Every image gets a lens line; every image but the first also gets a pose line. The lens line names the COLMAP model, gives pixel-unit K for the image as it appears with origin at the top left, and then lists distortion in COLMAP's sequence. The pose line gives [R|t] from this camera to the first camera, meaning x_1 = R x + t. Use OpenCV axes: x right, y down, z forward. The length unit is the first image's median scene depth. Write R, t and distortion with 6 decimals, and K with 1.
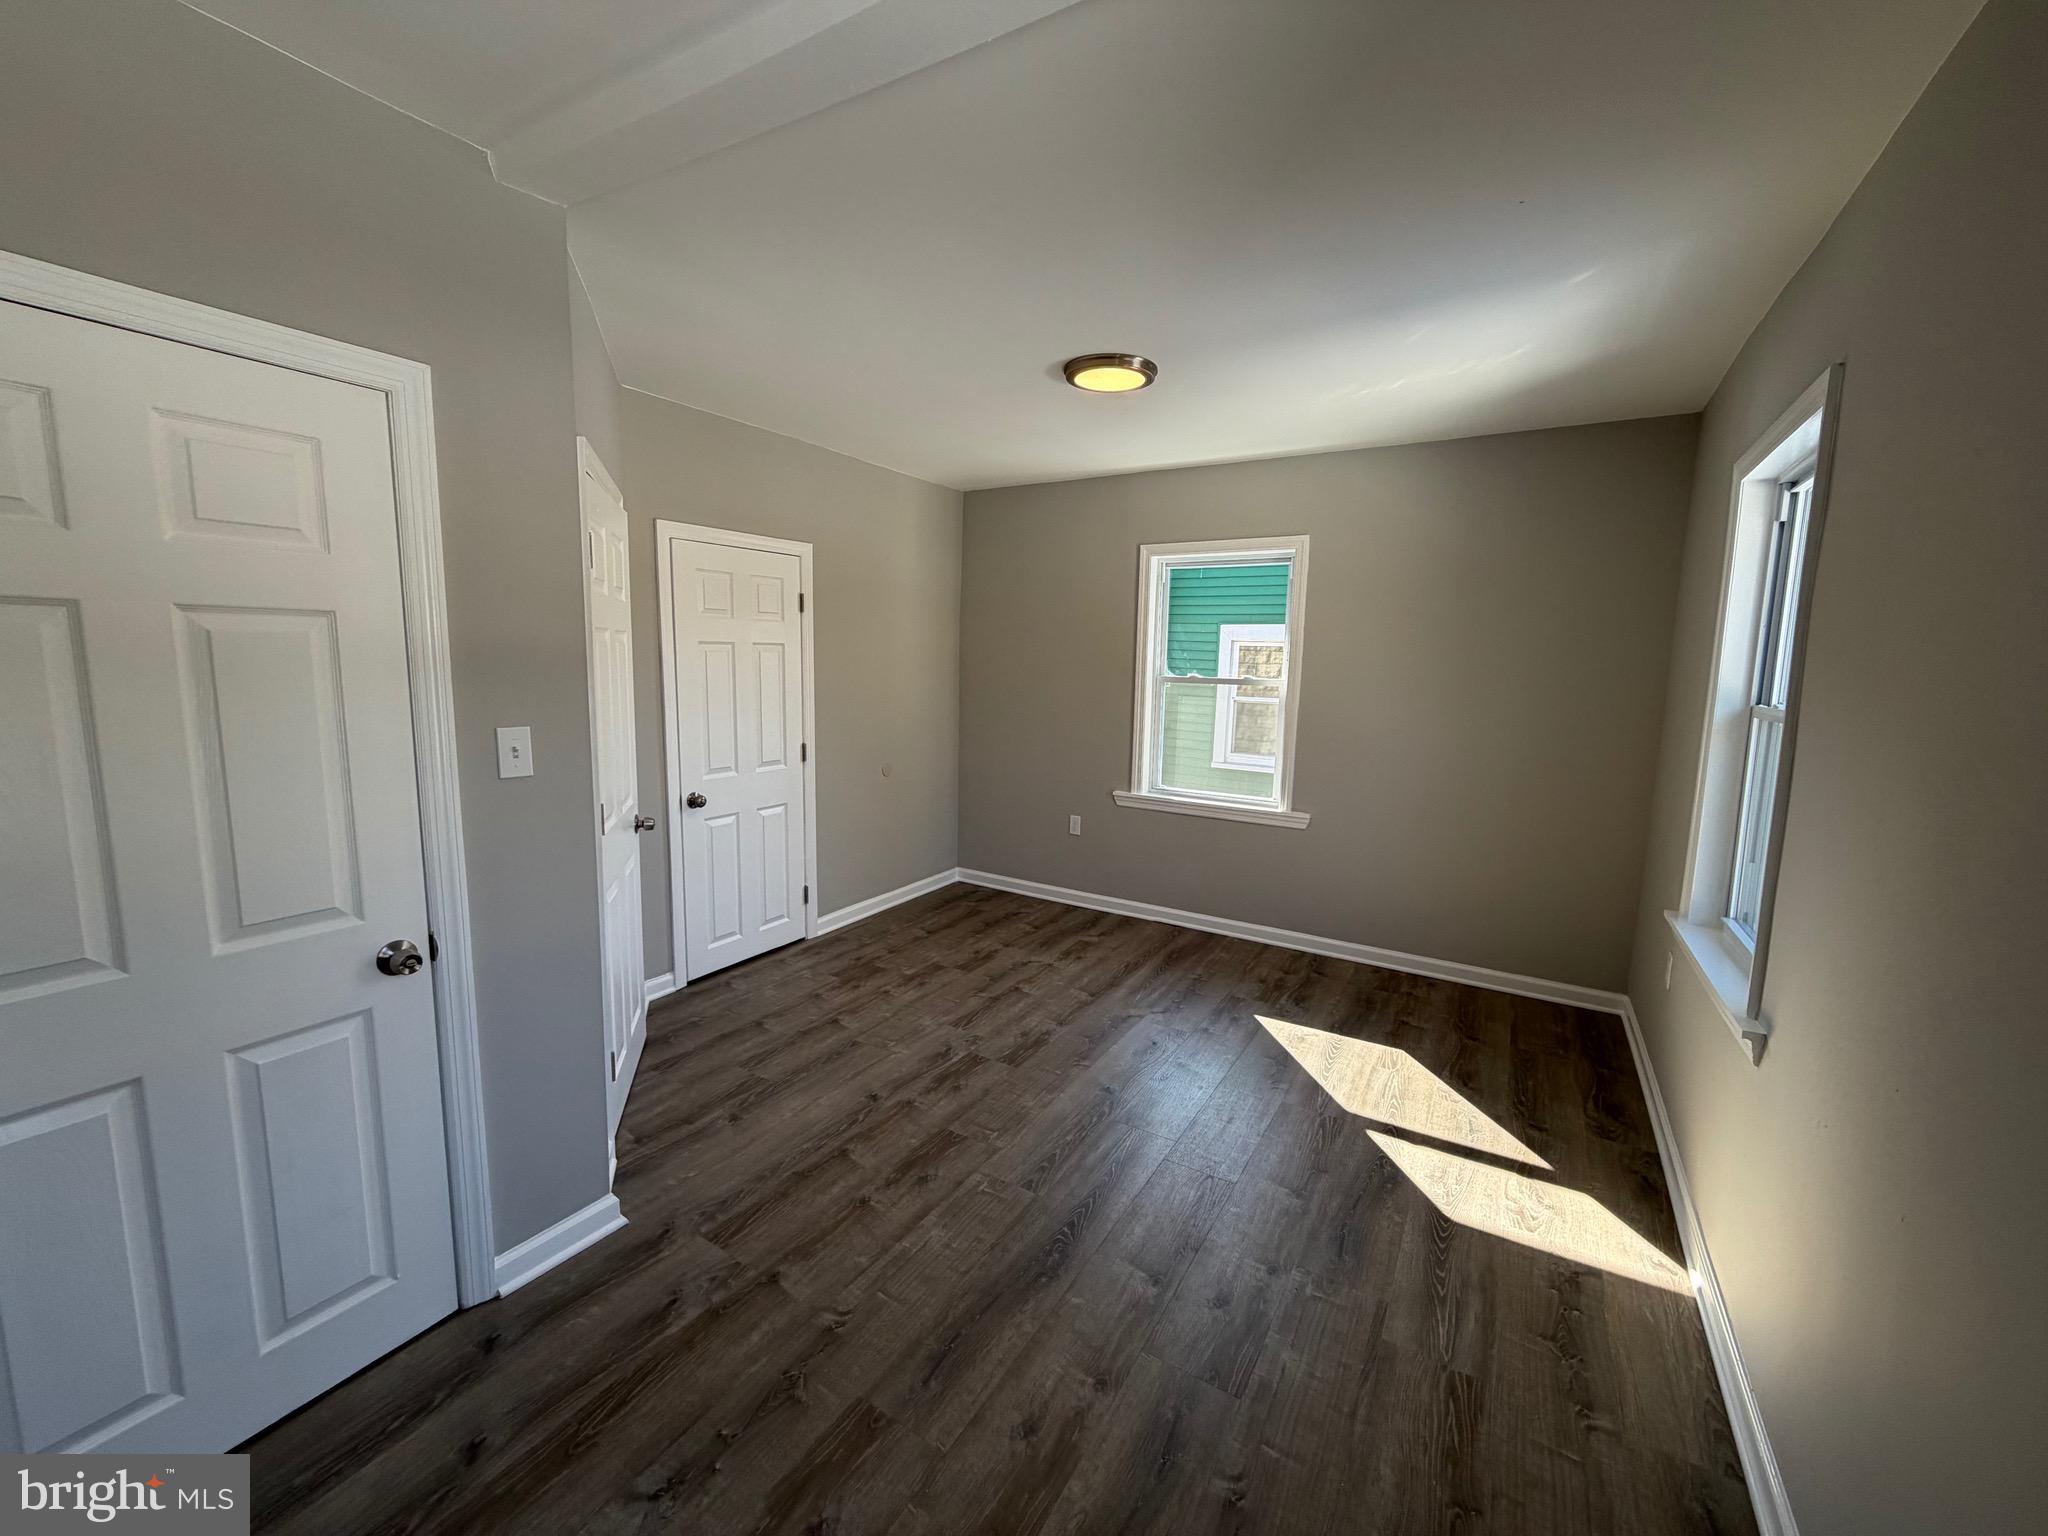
lens RADIAL K [[813.8, 0, 1033.7], [0, 813.8, 757.1], [0, 0, 1]] dist [-0.000168, -0.000221]
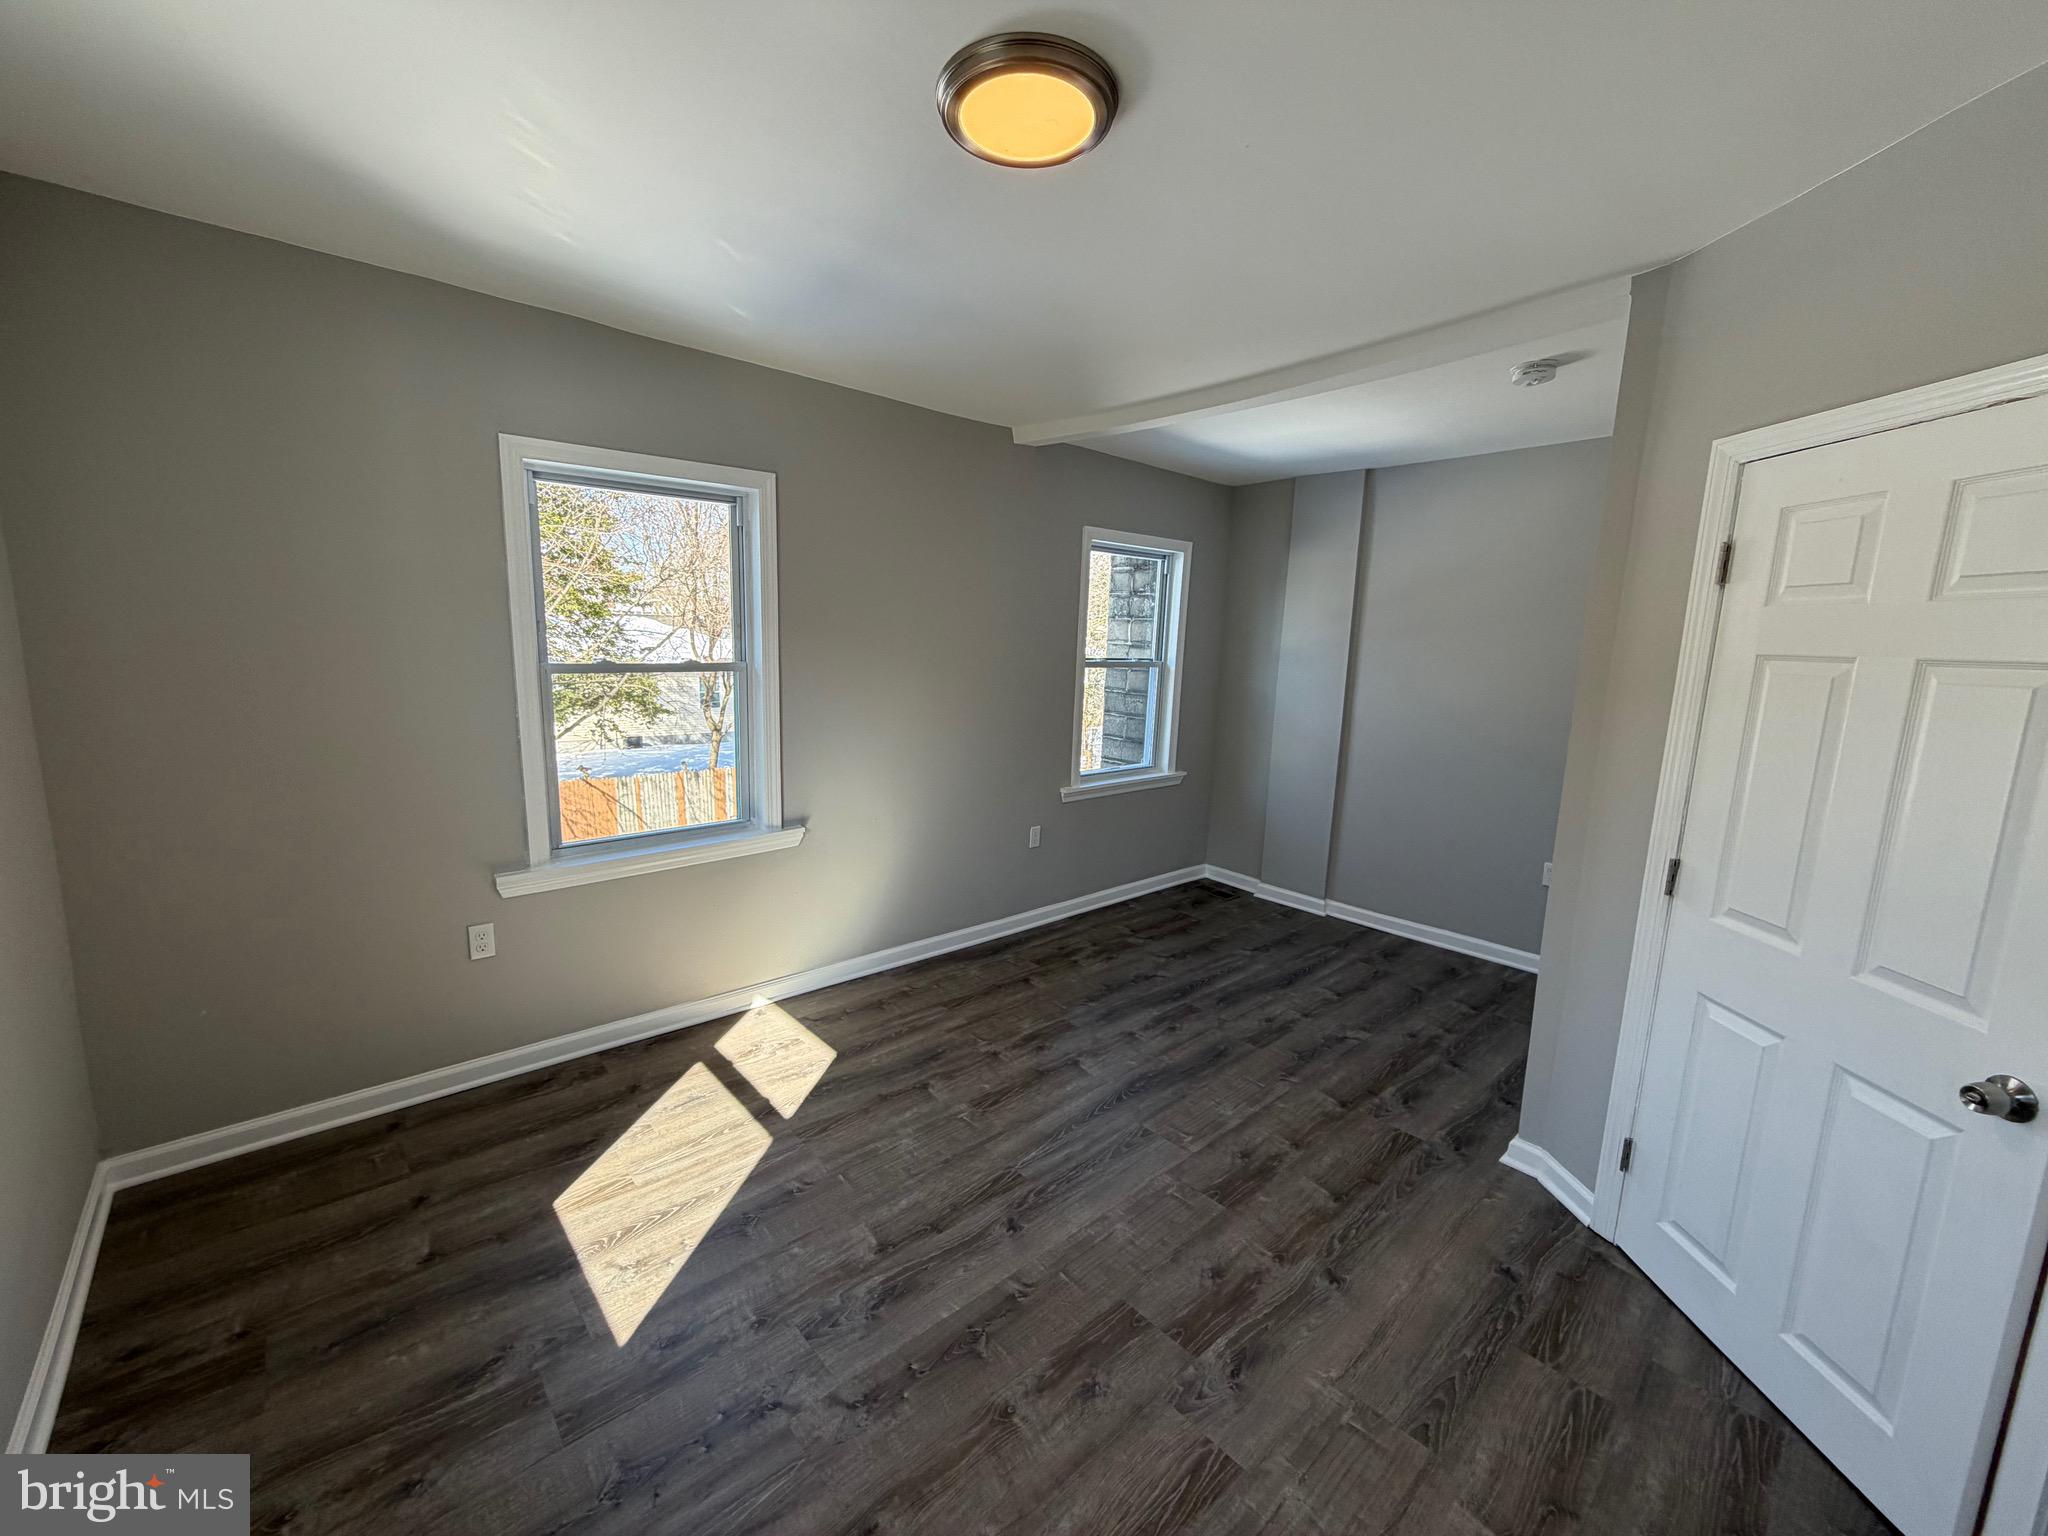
lens RADIAL K [[813.8, 0, 1032.7], [0, 813.8, 767.0], [0, 0, 1]] dist [-0.000168, -0.000221]
pose [[-0.957387, -0.095433, 0.272583, -0.099573], [-0.015187, 0.959157, 0.282467, -0.229834], [-0.288407, 0.266290, -0.919734, 1.708424]]
